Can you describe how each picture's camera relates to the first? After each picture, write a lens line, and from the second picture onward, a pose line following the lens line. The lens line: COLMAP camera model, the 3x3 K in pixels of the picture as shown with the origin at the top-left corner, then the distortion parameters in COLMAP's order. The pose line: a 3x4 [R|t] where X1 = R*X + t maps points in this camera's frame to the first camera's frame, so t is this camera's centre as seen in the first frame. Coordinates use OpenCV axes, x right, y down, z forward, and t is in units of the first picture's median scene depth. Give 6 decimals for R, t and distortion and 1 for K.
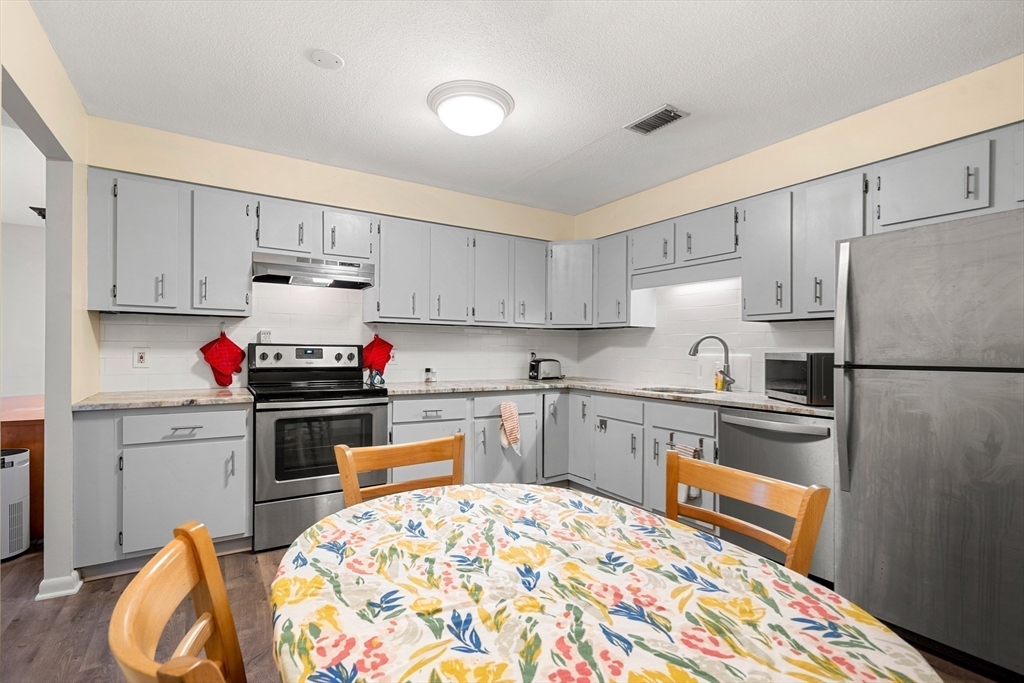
lens RADIAL K [[467.1, 0, 510.5], [0, 467.1, 346.4], [0, 0, 1]] dist [-0.001716, 0.000866]
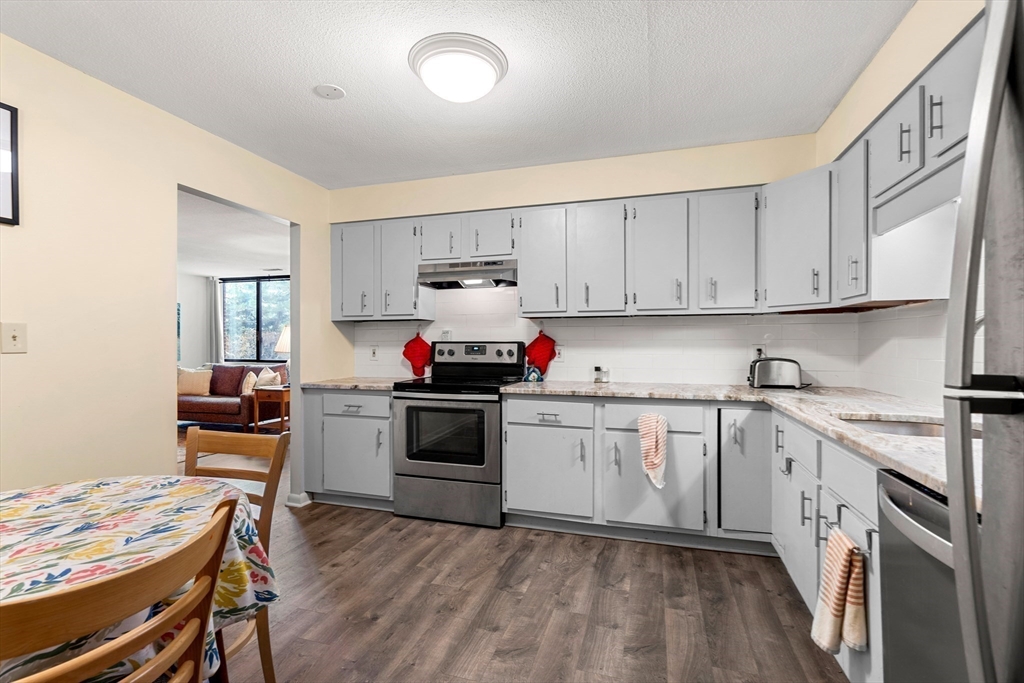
lens RADIAL K [[467.1, 0, 510.0], [0, 467.1, 346.2], [0, 0, 1]] dist [-0.001716, 0.000866]
pose [[0.650103, -0.006212, -0.759820, 0.450226], [0.011984, 0.999926, 0.002079, 0.004937], [0.759751, -0.010457, 0.650130, 0.353457]]
